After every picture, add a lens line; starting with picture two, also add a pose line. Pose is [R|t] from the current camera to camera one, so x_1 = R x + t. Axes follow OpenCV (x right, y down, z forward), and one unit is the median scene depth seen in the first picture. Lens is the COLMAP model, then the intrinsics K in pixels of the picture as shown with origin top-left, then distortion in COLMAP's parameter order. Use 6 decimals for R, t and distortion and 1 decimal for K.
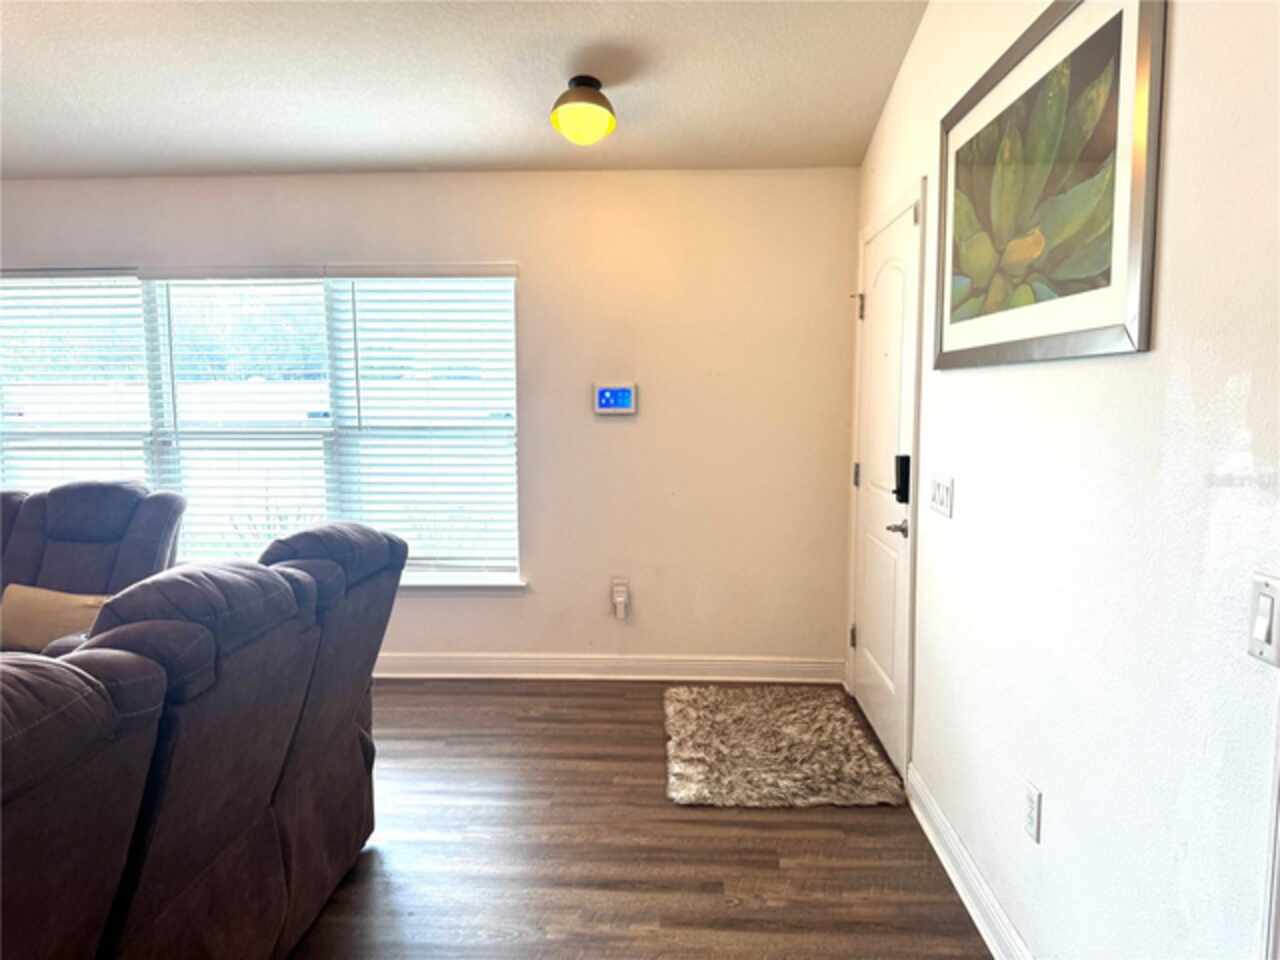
lens RADIAL K [[904.7, 0, 634.5], [0, 904.7, 489.9], [0, 0, 1]] dist [0.095726, -0.140058]
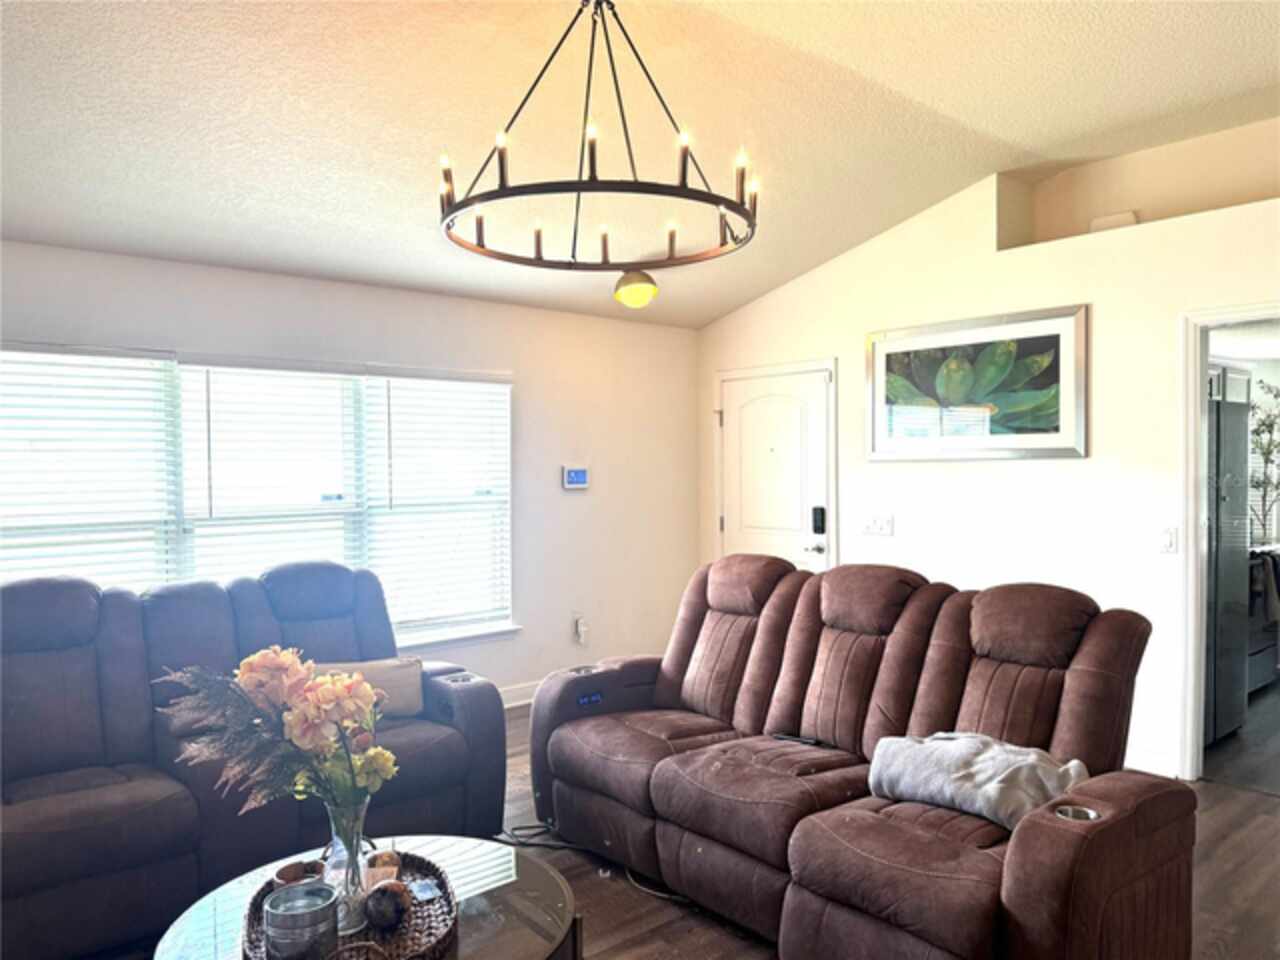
lens RADIAL K [[904.7, 0, 634.5], [0, 904.7, 489.9], [0, 0, 1]] dist [0.095726, -0.140058]
pose [[0.723564, -0.022676, 0.689885, -0.883422], [0.079698, 0.995520, -0.050867, -0.007386], [-0.685641, 0.091788, 0.722130, -0.025615]]
